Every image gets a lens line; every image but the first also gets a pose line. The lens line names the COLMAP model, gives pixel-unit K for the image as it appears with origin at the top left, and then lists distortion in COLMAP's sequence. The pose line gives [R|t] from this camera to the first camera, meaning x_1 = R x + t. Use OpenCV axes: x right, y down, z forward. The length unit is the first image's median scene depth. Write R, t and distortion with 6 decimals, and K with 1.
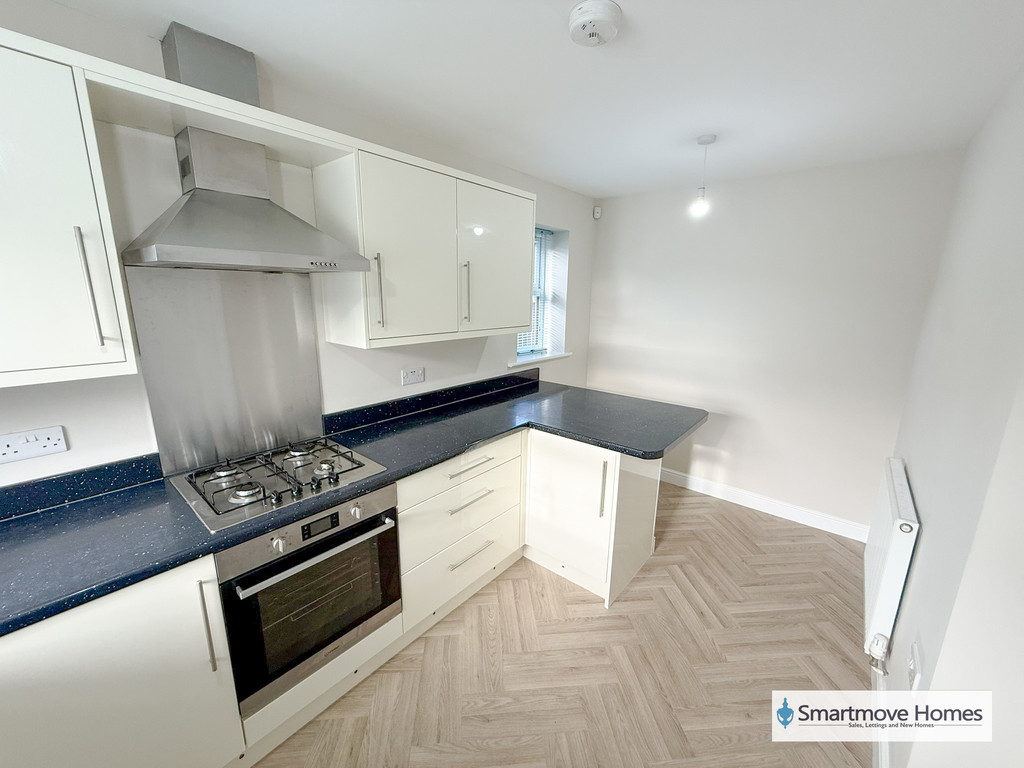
lens RADIAL K [[407.3, 0, 510.0], [0, 407.3, 383.6], [0, 0, 1]] dist [-0.004603, -0.000090]
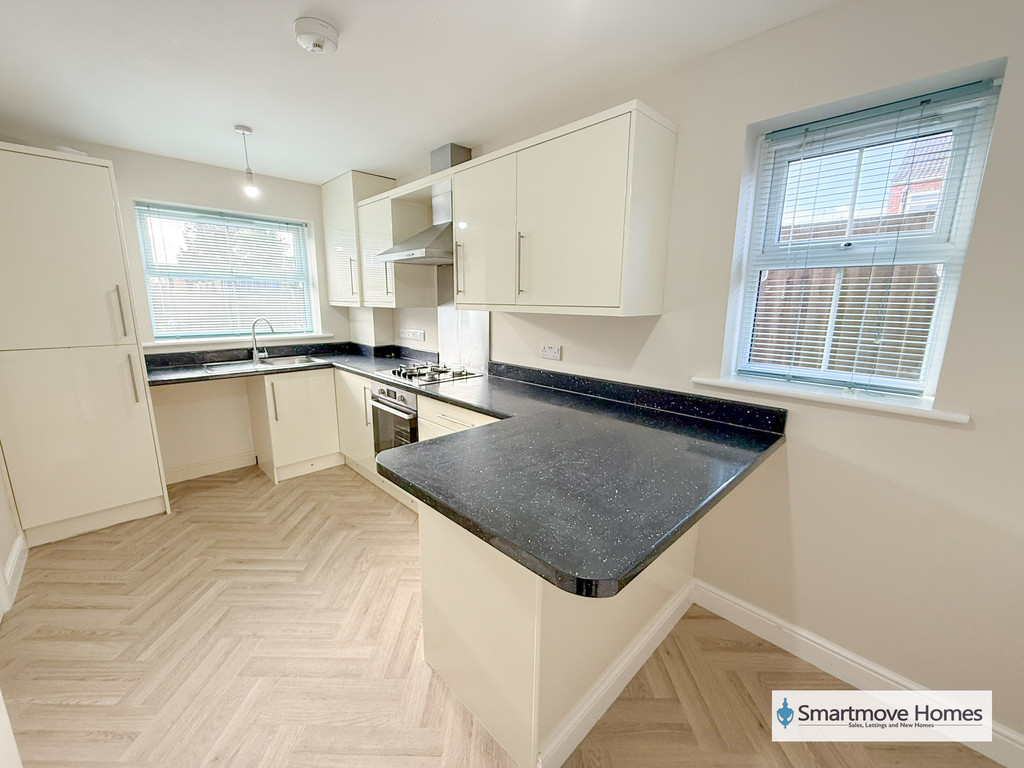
lens RADIAL K [[407.3, 0, 511.1], [0, 407.3, 382.4], [0, 0, 1]] dist [-0.004603, -0.000090]
pose [[-0.096154, 0.187446, -0.977557, 1.097350], [-0.224427, 0.952736, 0.204761, -0.182271], [0.969736, 0.239078, -0.049541, 1.329403]]
